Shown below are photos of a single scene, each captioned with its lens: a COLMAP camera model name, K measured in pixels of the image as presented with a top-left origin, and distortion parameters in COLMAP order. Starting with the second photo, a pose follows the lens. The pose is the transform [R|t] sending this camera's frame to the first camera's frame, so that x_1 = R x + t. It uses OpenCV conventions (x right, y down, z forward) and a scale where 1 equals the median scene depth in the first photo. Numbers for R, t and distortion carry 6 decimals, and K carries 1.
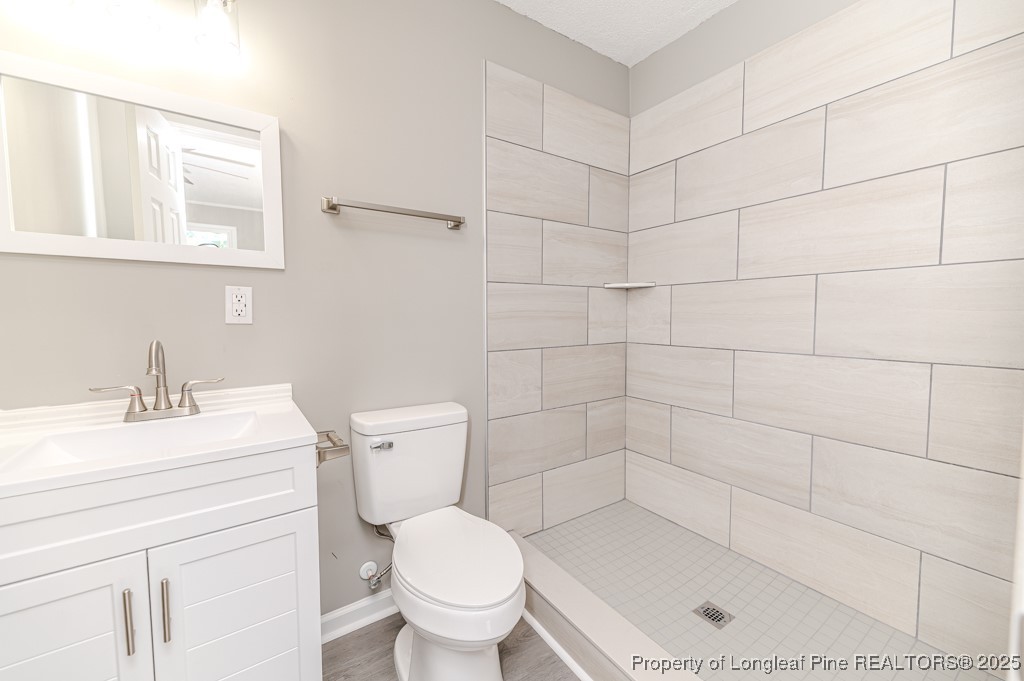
lens RADIAL K [[411.6, 0, 511.3], [0, 411.6, 337.7], [0, 0, 1]] dist [0.023799, -0.005458]
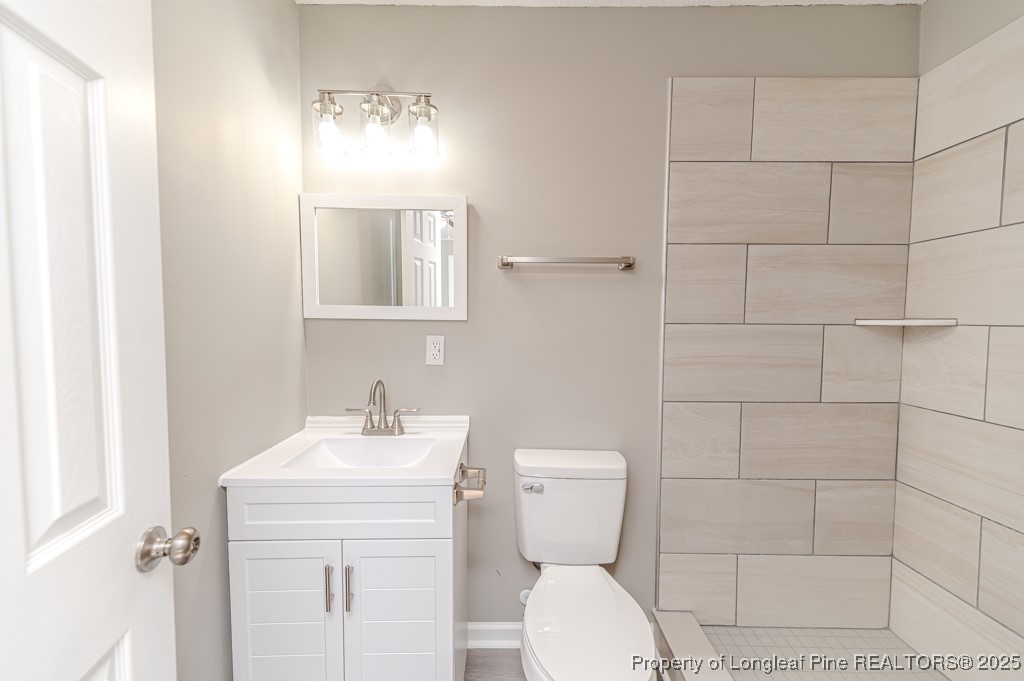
lens RADIAL K [[411.6, 0, 511.3], [0, 411.6, 337.7], [0, 0, 1]] dist [0.023799, -0.005458]
pose [[0.825102, 0.036853, -0.563780, 0.155273], [-0.040419, 0.999164, 0.006159, -0.087727], [0.563536, 0.017705, 0.825902, 0.065974]]
